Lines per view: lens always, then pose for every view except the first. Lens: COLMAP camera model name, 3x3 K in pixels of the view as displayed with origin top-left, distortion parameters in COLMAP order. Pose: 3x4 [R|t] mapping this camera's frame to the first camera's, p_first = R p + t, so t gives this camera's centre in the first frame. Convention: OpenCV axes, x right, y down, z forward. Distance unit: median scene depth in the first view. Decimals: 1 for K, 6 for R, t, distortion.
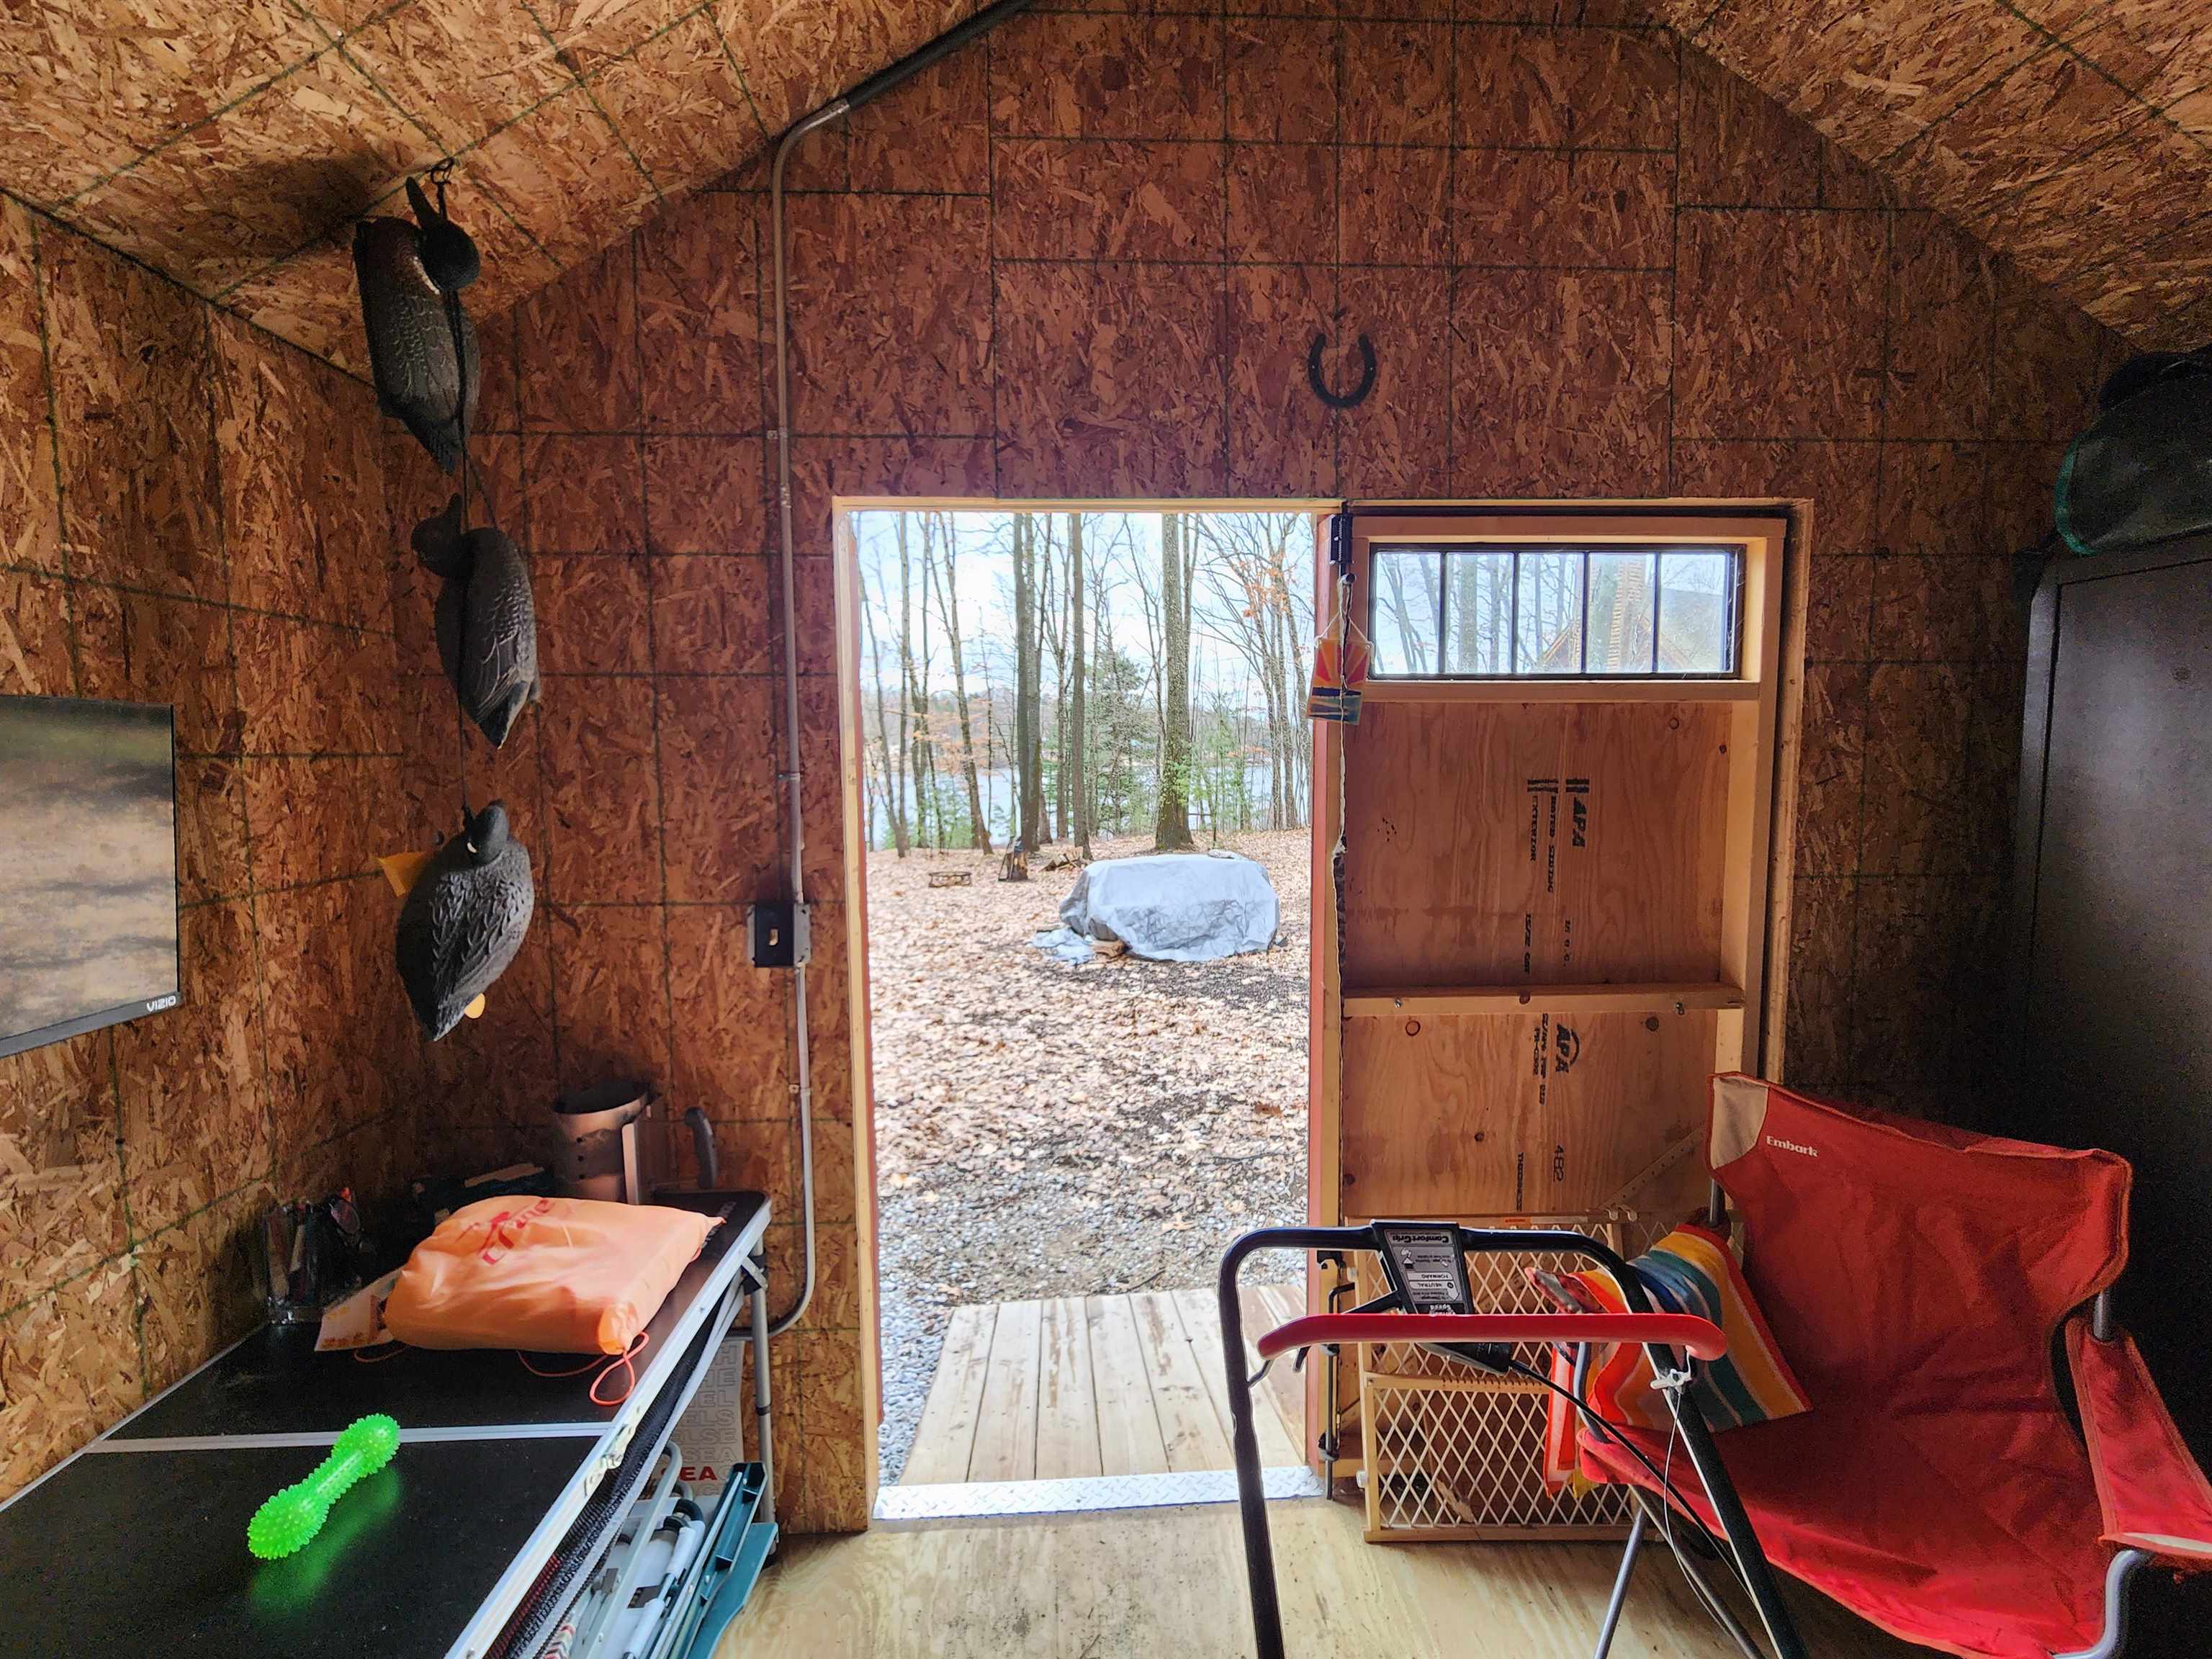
lens RADIAL K [[920.2, 0, 1105.9], [0, 920.2, 819.8], [0, 0, 1]] dist [0.001884, 0.001112]
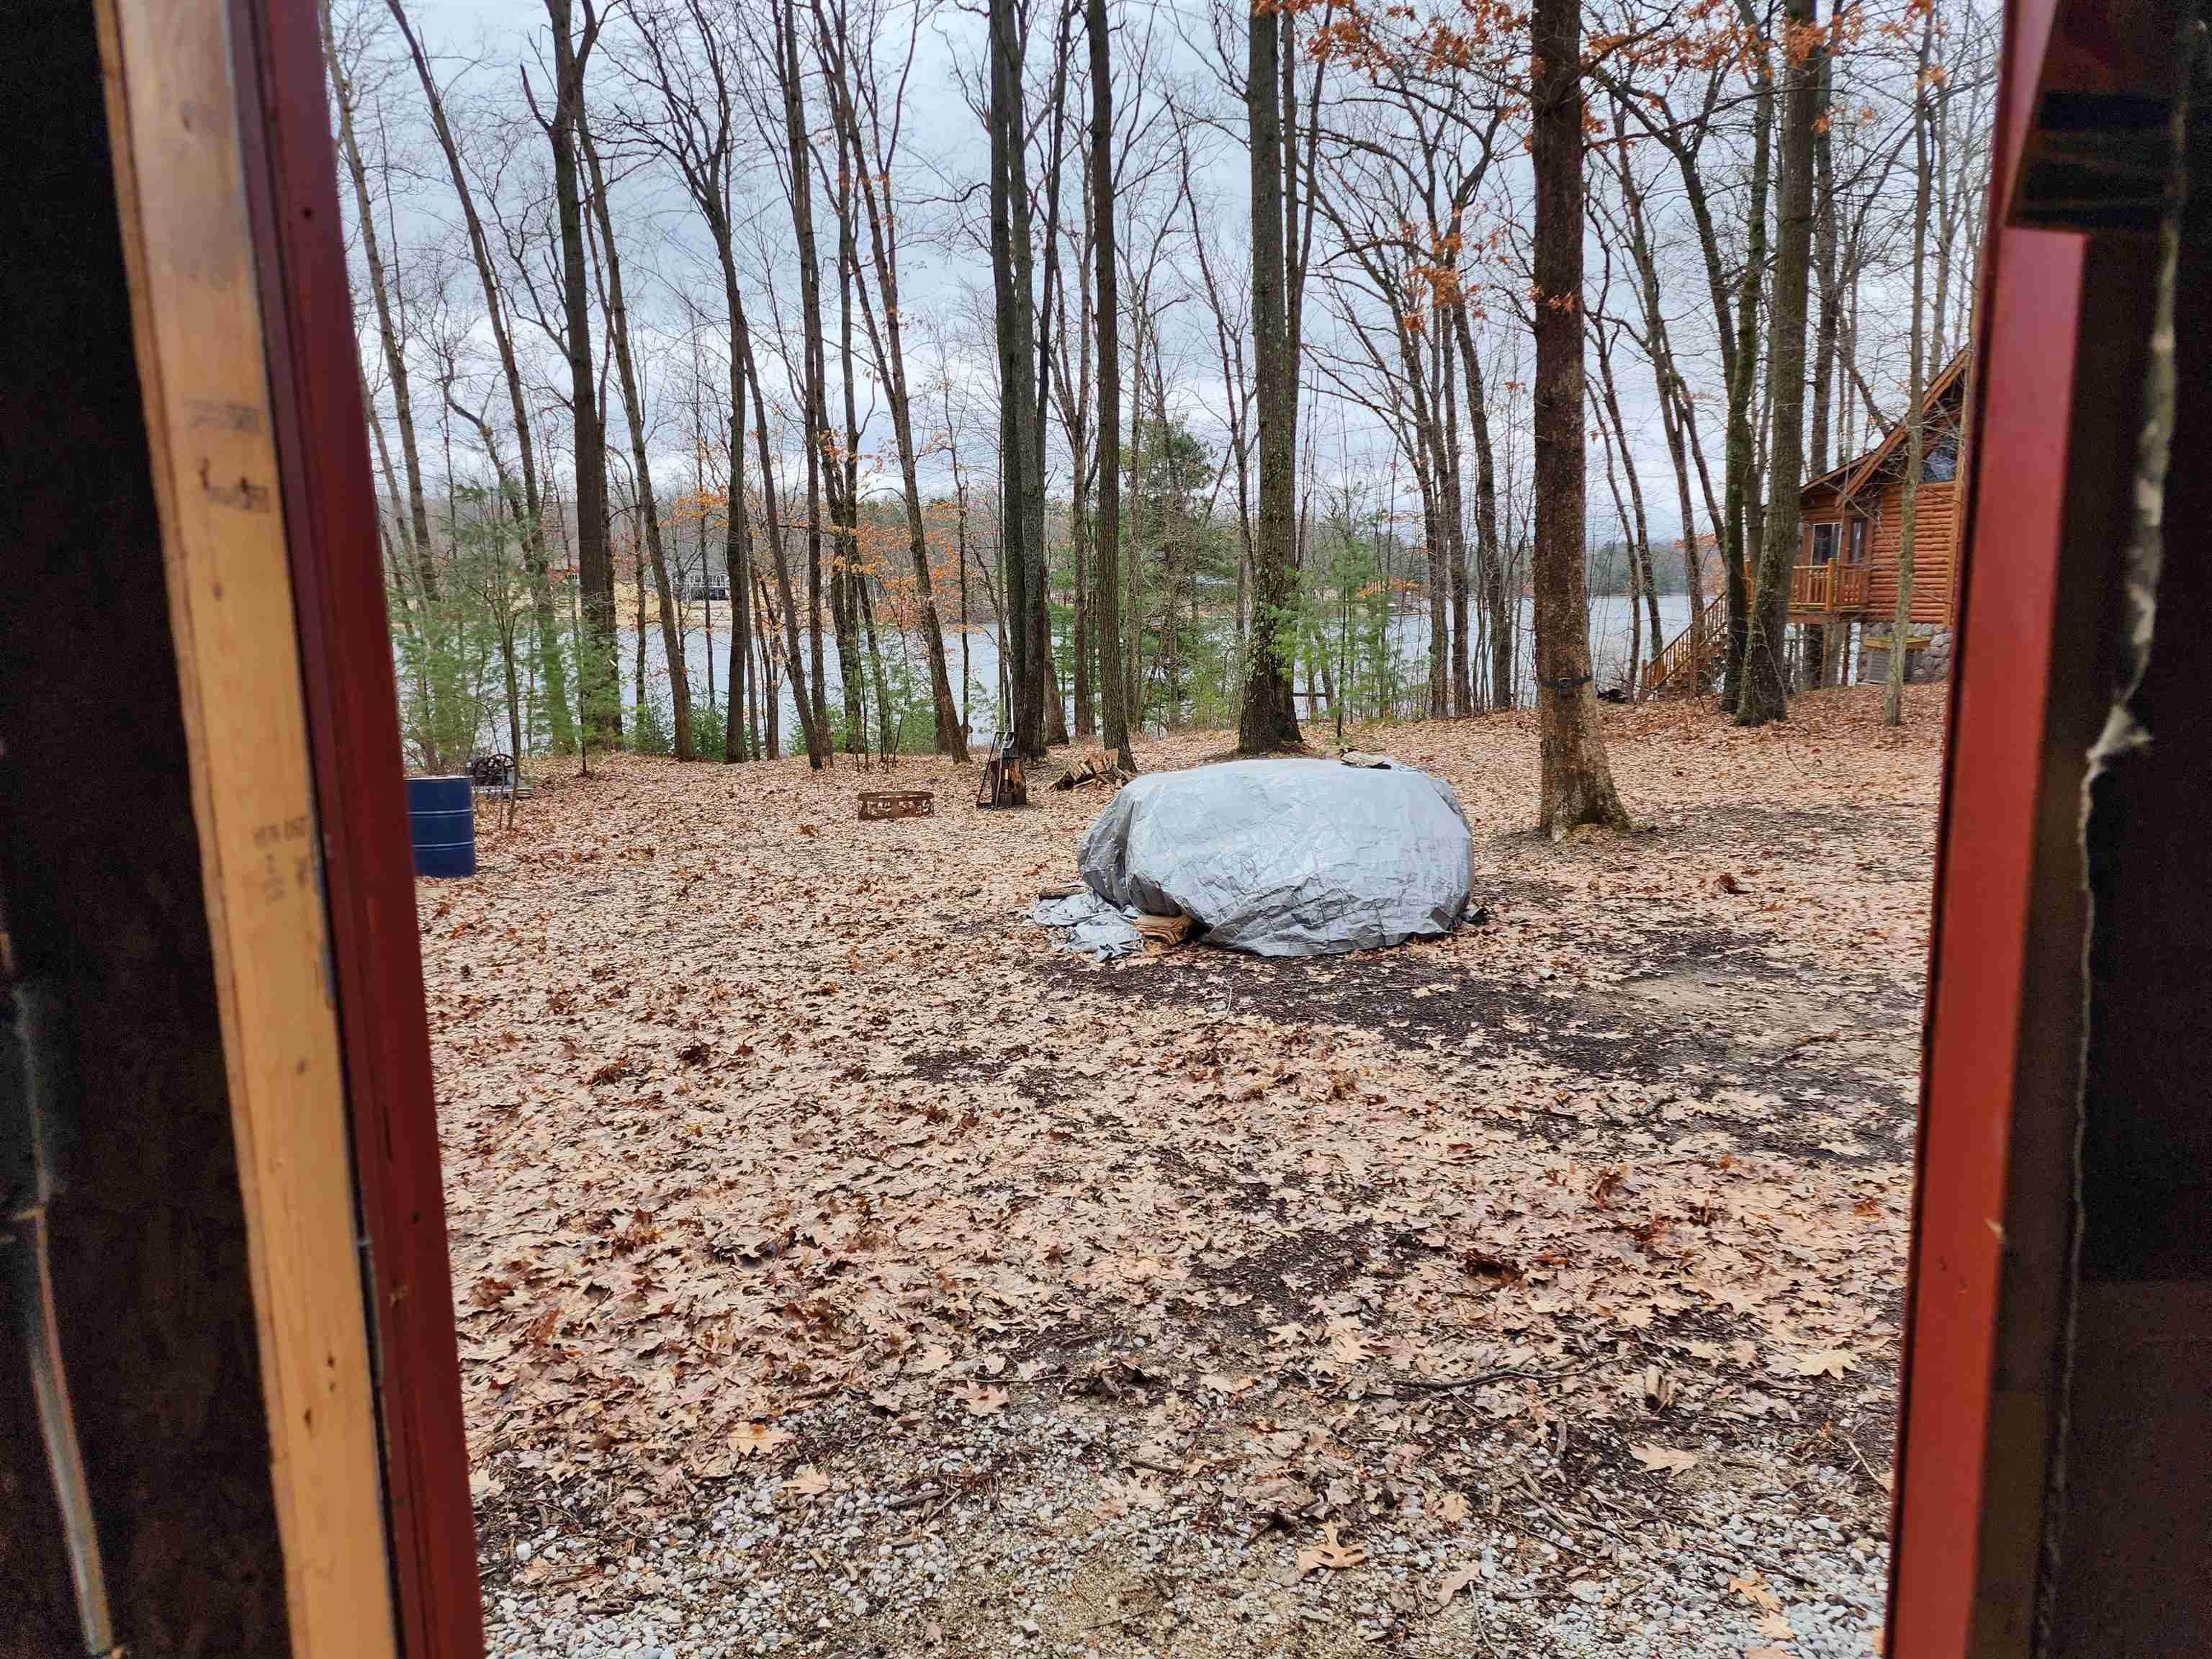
lens RADIAL K [[1387.8, 0, 1141.4], [0, 1387.8, 818.3], [0, 0, 1]] dist [0.018820, -0.003380]
pose [[0.999931, -0.008123, -0.008508, -0.005462], [0.008771, 0.996833, 0.079038, 0.006339], [0.007839, -0.079108, 0.996835, 0.194222]]
